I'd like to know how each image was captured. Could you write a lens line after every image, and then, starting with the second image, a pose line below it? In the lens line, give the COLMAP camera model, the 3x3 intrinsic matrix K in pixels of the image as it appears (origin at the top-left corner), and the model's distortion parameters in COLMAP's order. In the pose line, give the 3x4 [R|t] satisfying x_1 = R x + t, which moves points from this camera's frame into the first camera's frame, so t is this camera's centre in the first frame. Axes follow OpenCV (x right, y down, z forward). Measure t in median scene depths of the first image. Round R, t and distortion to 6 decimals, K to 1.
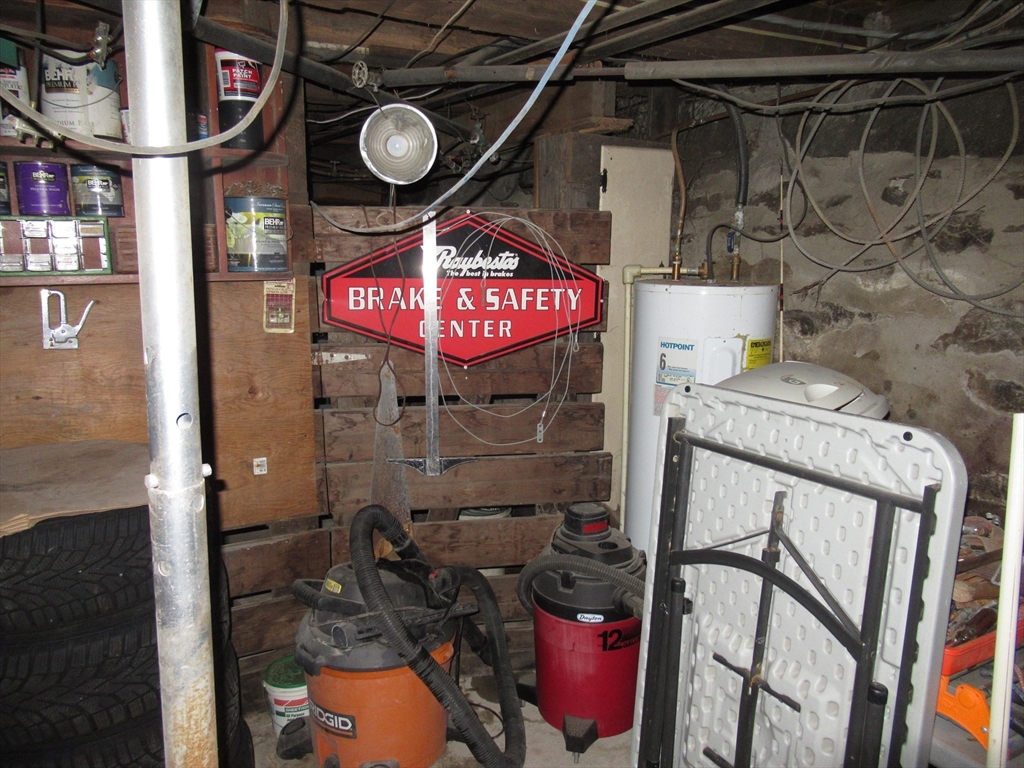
lens RADIAL K [[763.9, 0, 511.7], [0, 763.9, 384.5], [0, 0, 1]] dist [-0.010945, 0.008976]
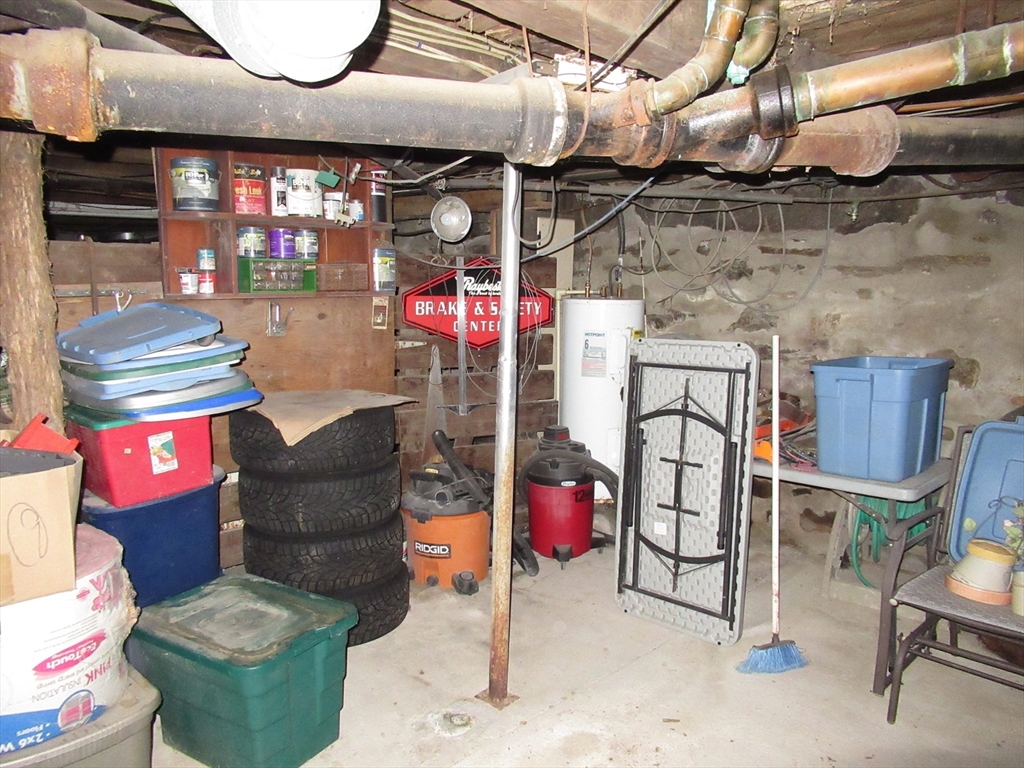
lens RADIAL K [[763.9, 0, 511.0], [0, 763.9, 385.2], [0, 0, 1]] dist [-0.010945, 0.008976]
pose [[0.961460, -0.038203, 0.272279, -0.472993], [0.051026, 0.997889, -0.040166, 0.132480], [-0.270170, 0.052511, 0.961380, -0.649677]]
